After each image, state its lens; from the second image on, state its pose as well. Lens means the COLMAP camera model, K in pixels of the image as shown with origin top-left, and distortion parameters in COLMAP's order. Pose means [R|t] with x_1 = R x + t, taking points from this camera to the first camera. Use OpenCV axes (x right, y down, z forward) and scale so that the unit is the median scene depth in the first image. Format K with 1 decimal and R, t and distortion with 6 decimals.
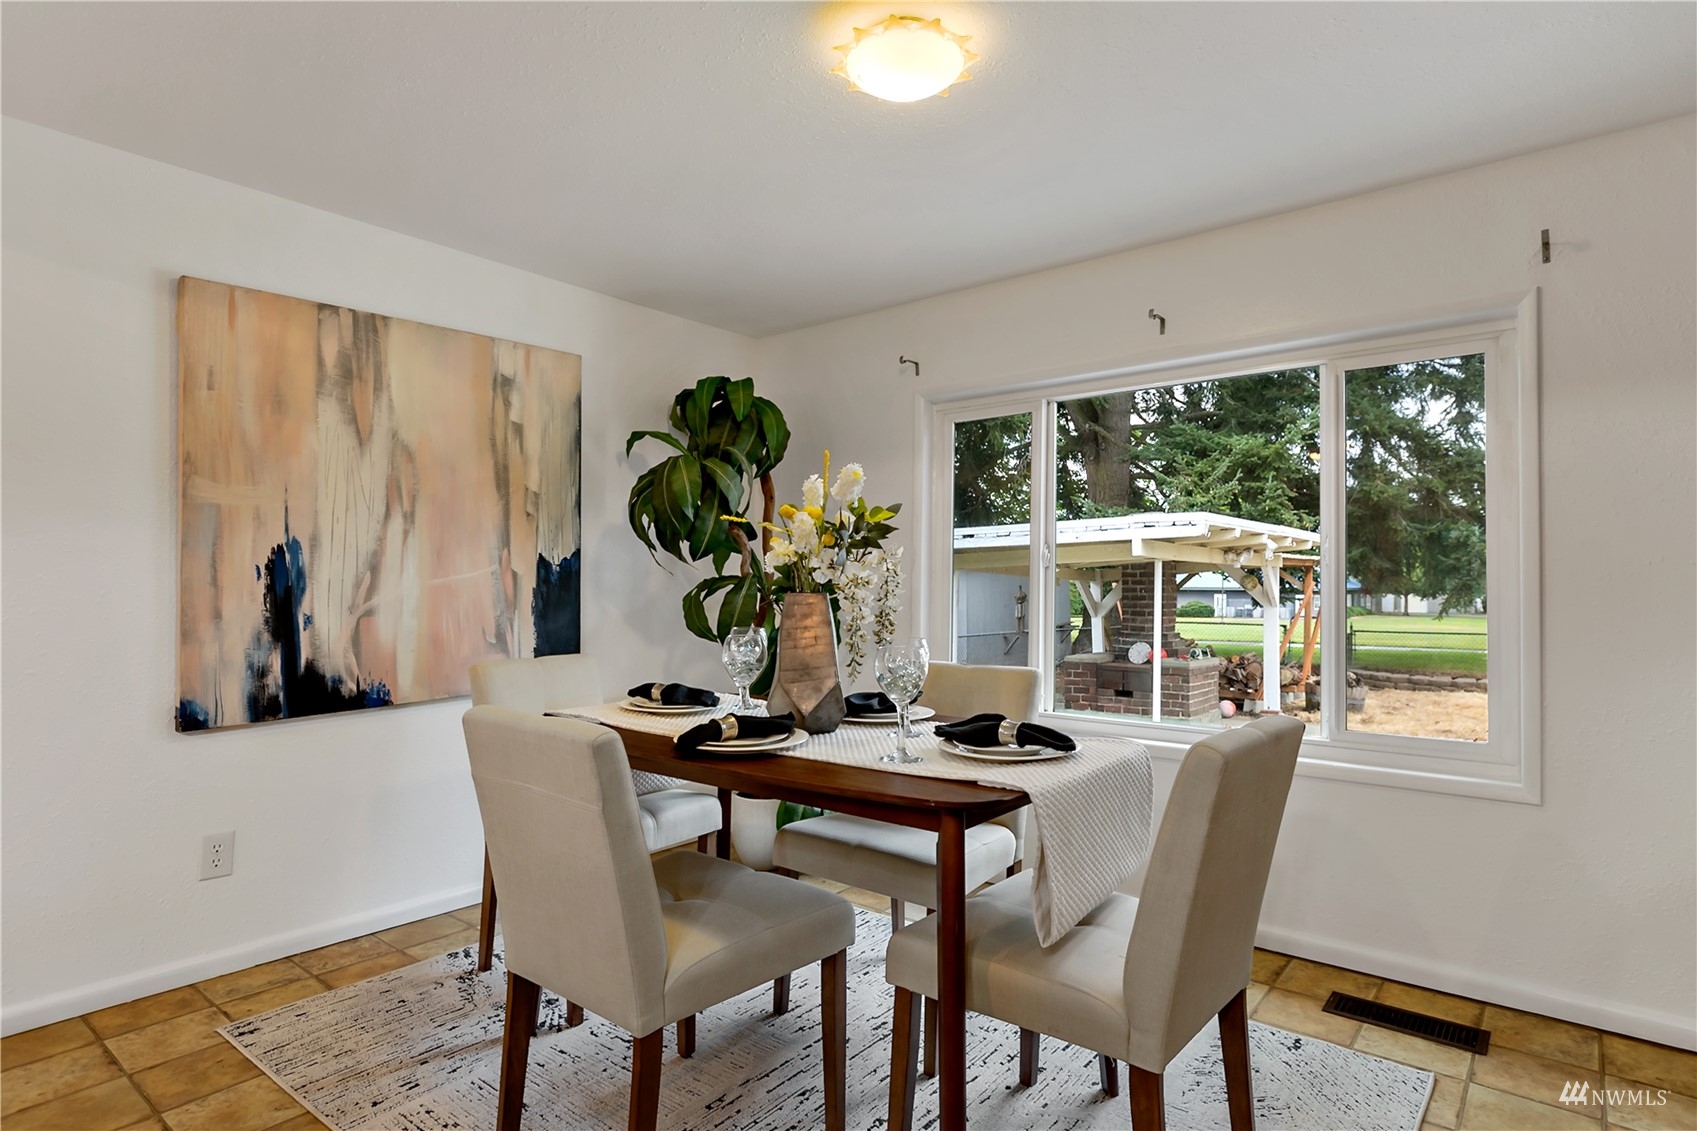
lens RADIAL K [[926.8, 0, 815.7], [0, 926.8, 569.5], [0, 0, 1]] dist [-0.001840, -0.004701]
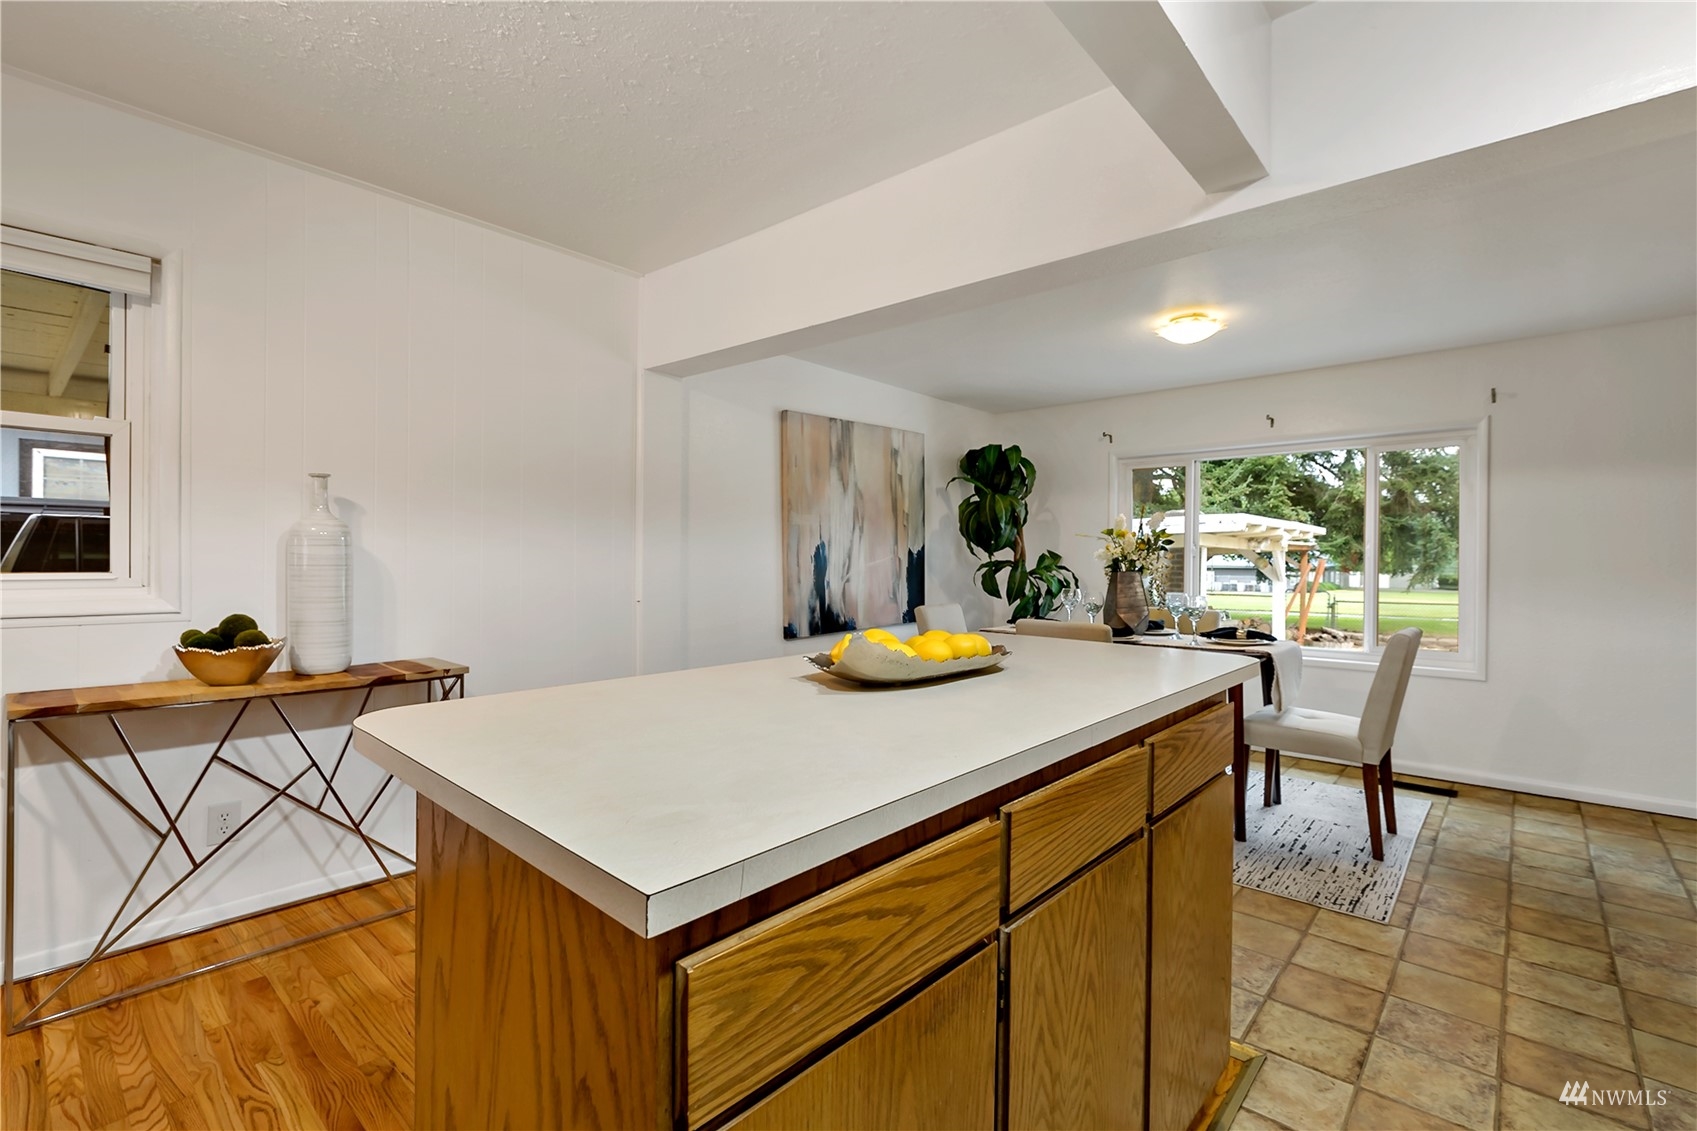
lens RADIAL K [[772.4, 0, 842.1], [0, 772.4, 562.1], [0, 0, 1]] dist [-0.001110, 0.000865]
pose [[0.999430, 0.004960, -0.033385, -0.388610], [-0.004394, 0.999846, 0.016998, -0.015028], [0.033464, -0.016842, 0.999298, -0.501469]]
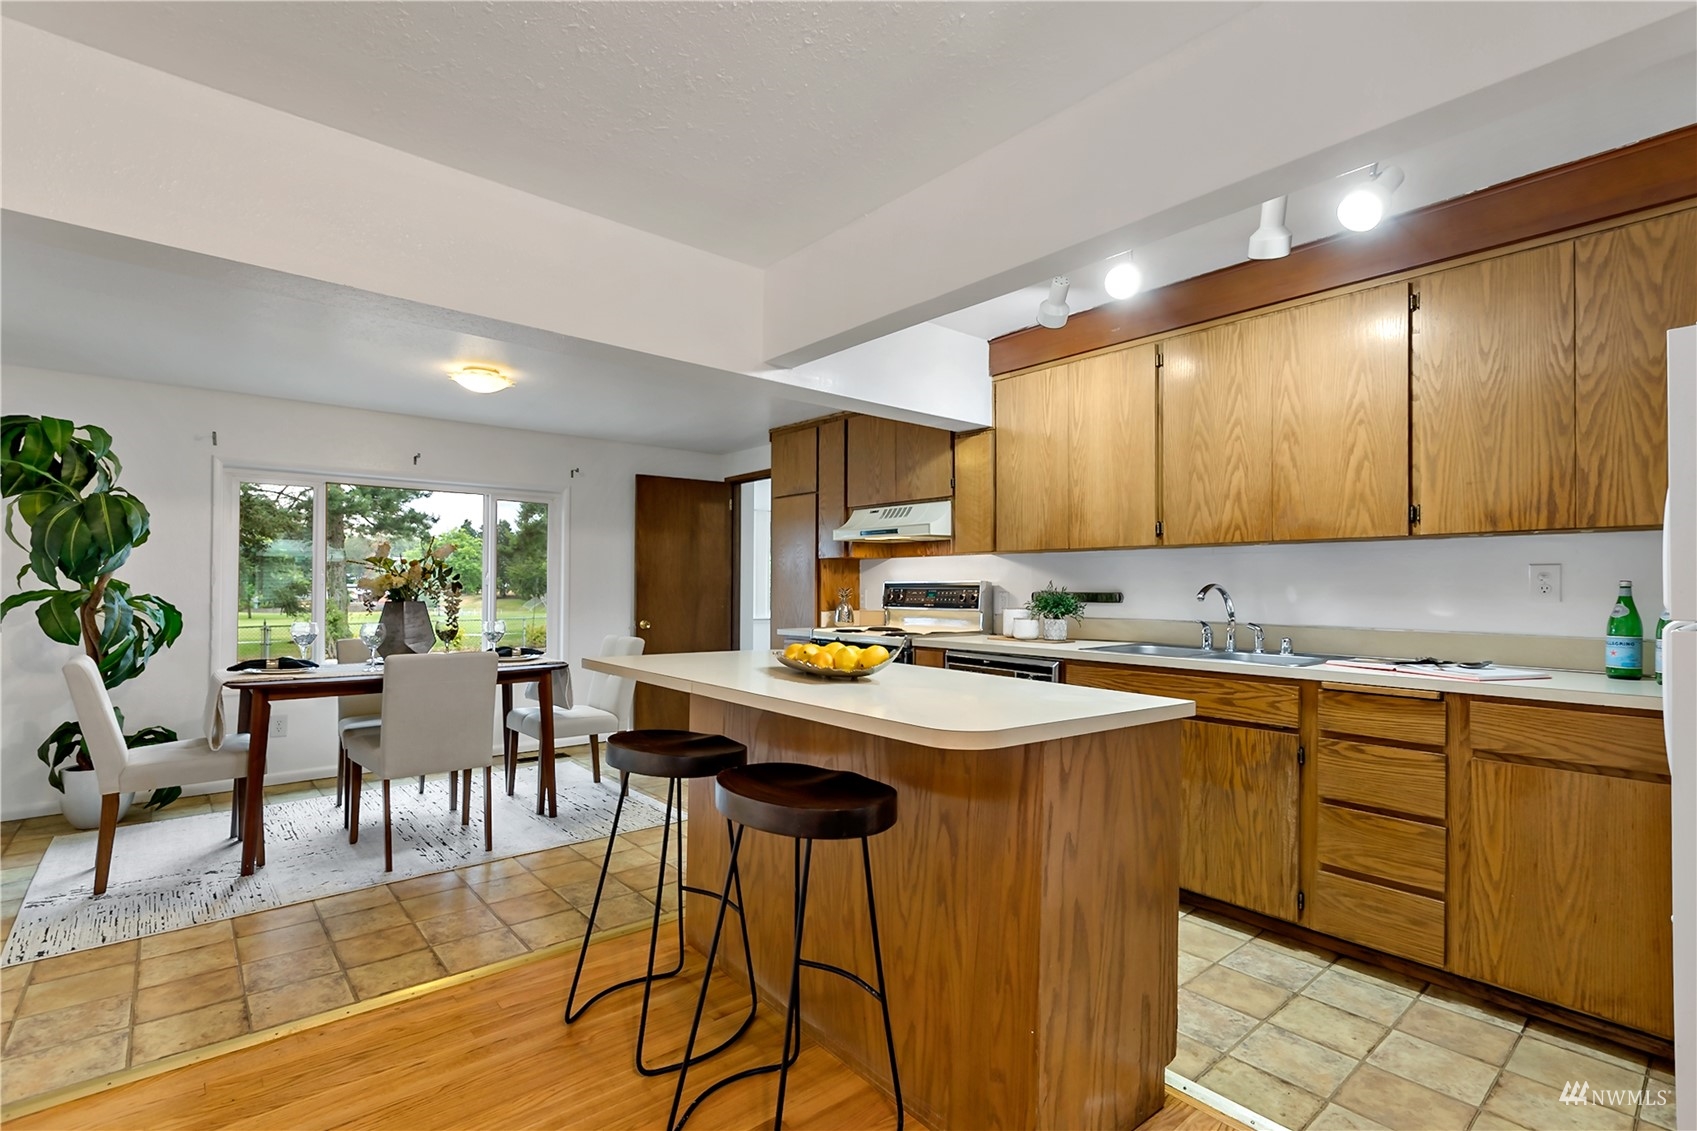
lens RADIAL K [[772.4, 0, 860.6], [0, 772.4, 581.8], [0, 0, 1]] dist [-0.001110, 0.000865]
pose [[0.153714, 0.006431, 0.988094, -1.052444], [-0.016323, 0.999859, -0.003968, -0.018214], [-0.987981, -0.015519, 0.153797, -0.161087]]
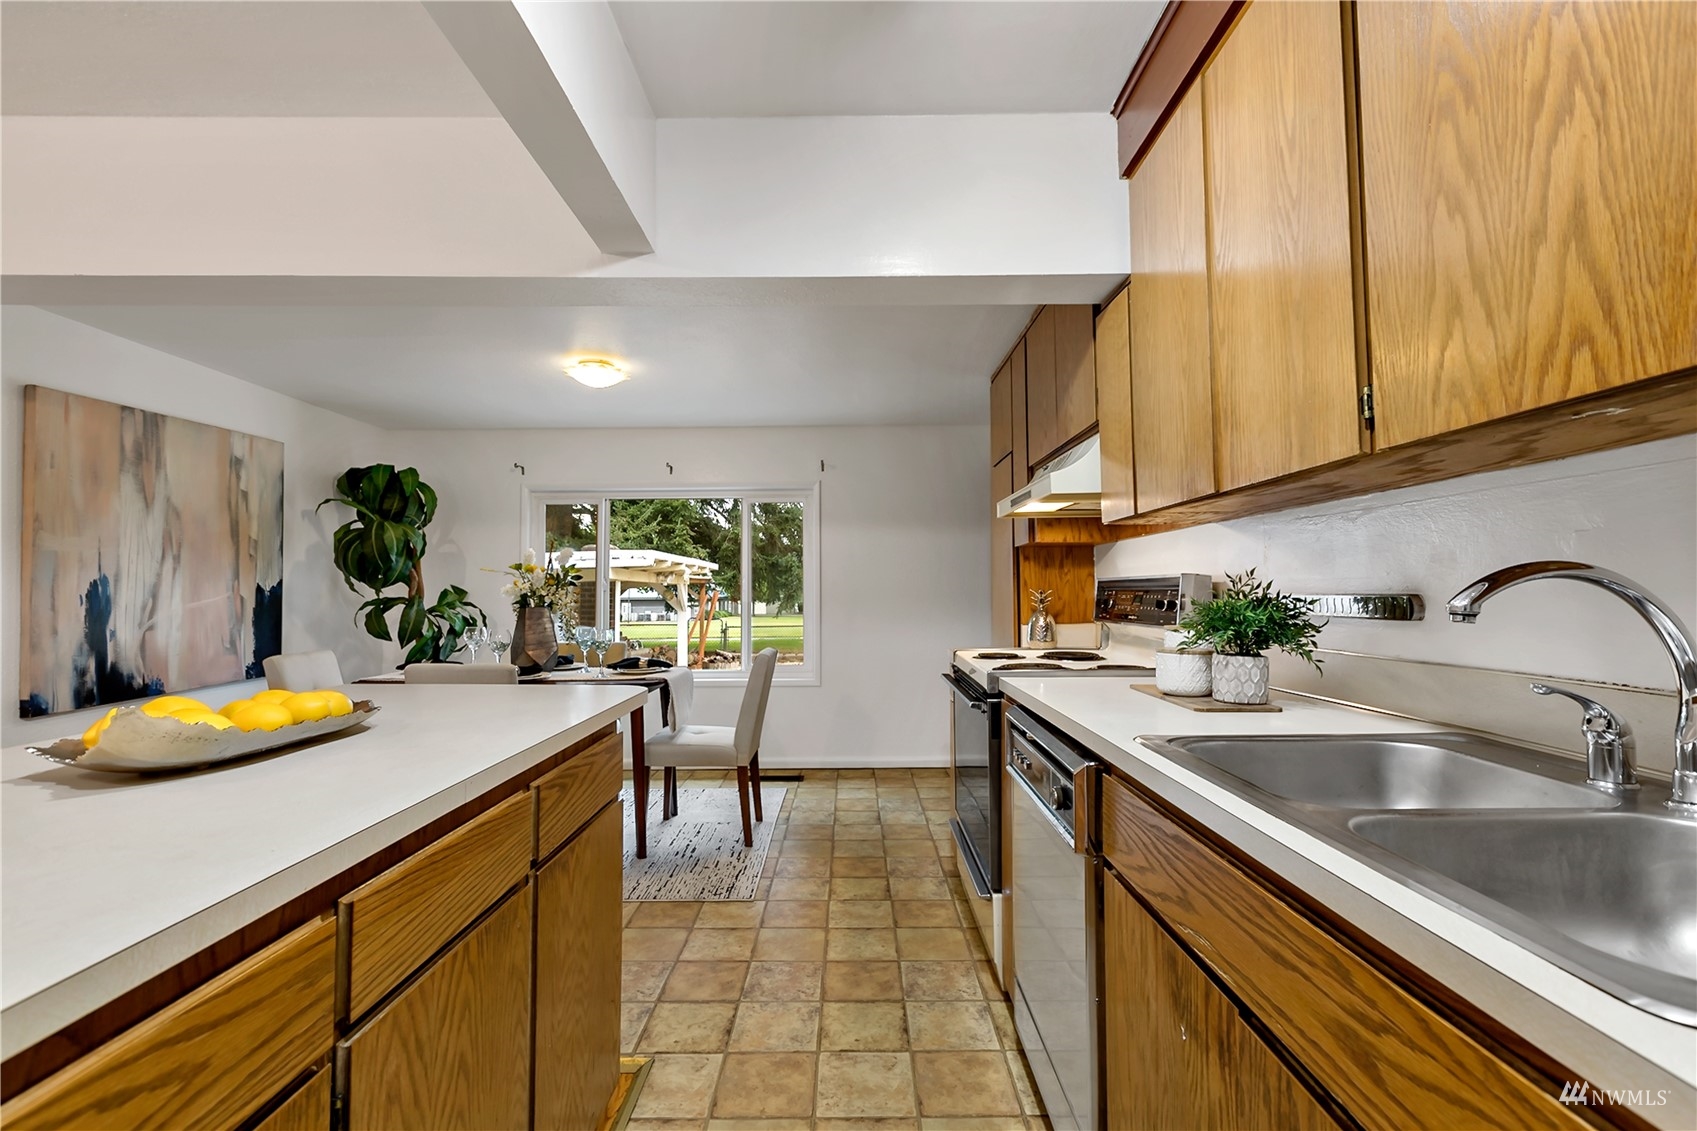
lens RADIAL K [[772.4, 0, 861.5], [0, 772.4, 562.0], [0, 0, 1]] dist [-0.001110, 0.000865]
pose [[0.761143, 0.019595, 0.648288, -0.372552], [-0.001801, 0.999604, -0.028099, -0.018891], [-0.648581, 0.020220, 0.760877, -0.508093]]
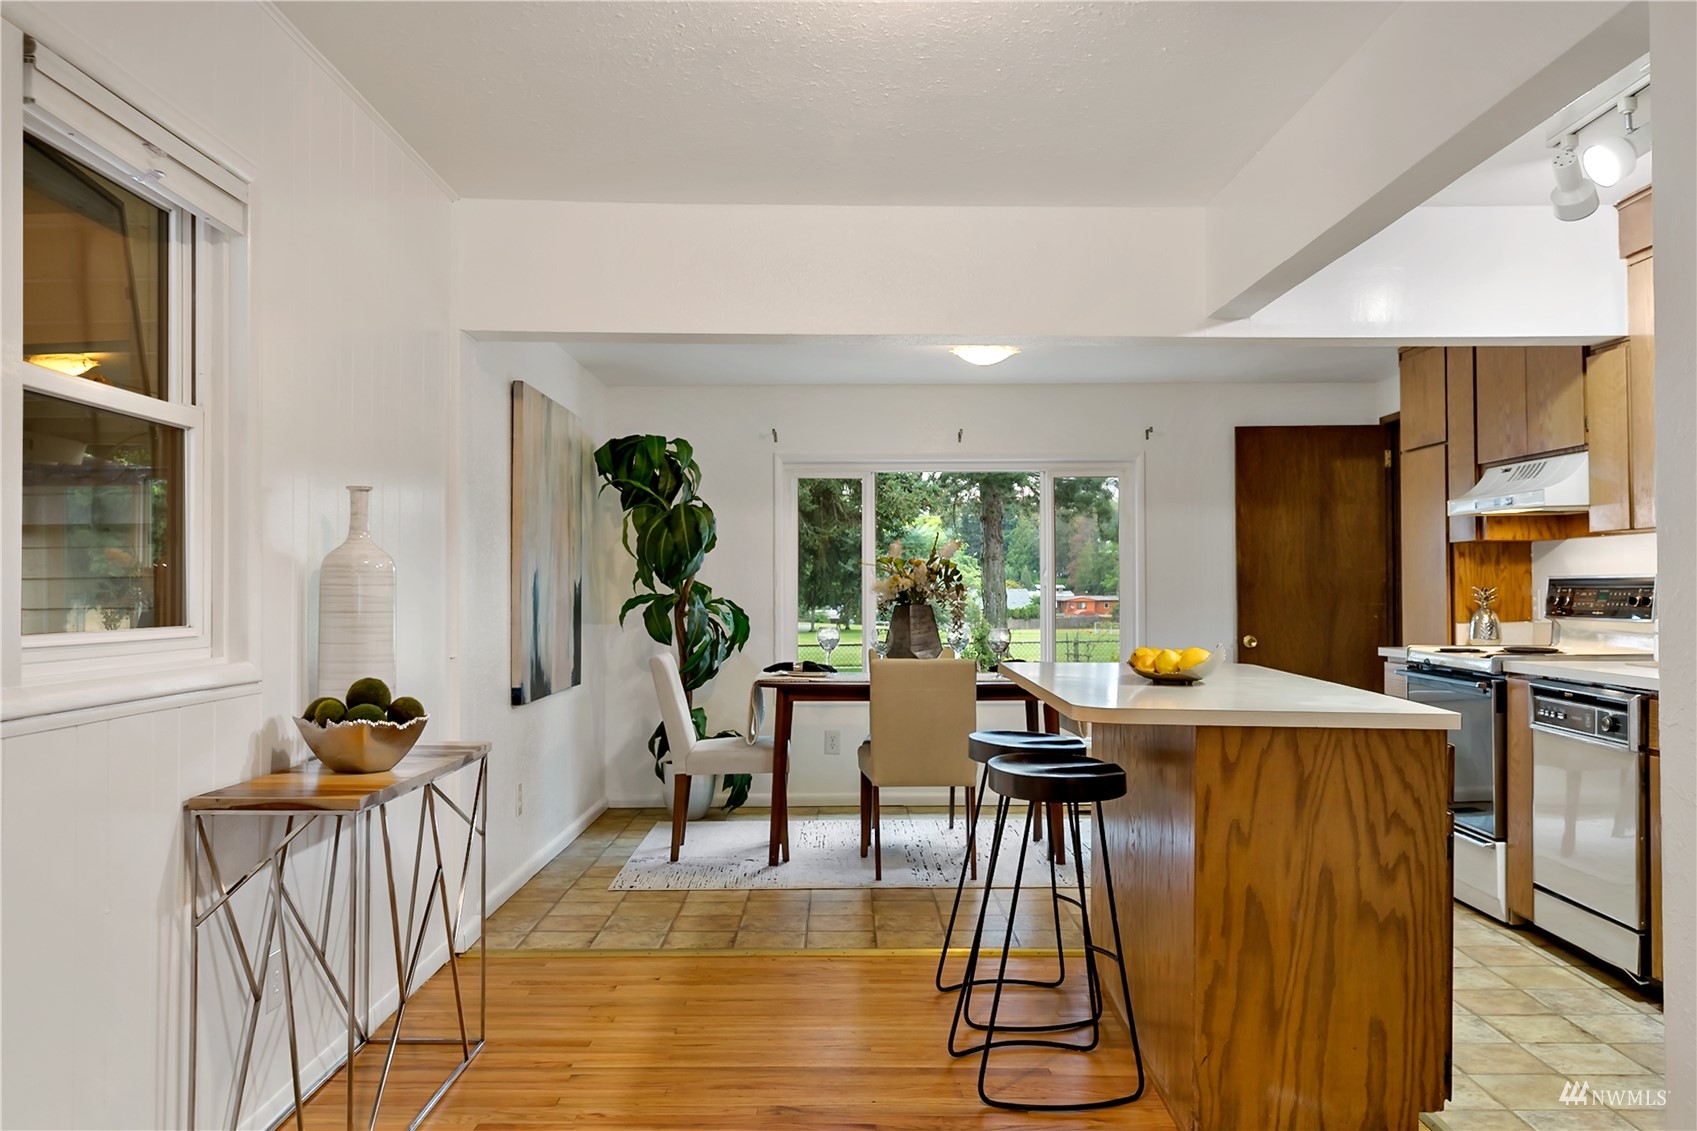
lens RADIAL K [[1461.9, 0, 872.8], [0, 1461.9, 560.4], [0, 0, 1]] dist [0.008451, 0.006395]
pose [[0.756596, 0.008406, 0.653829, -1.376050], [-0.004269, 0.999960, -0.007917, -0.027637], [-0.653869, 0.003199, 0.756601, -0.807760]]
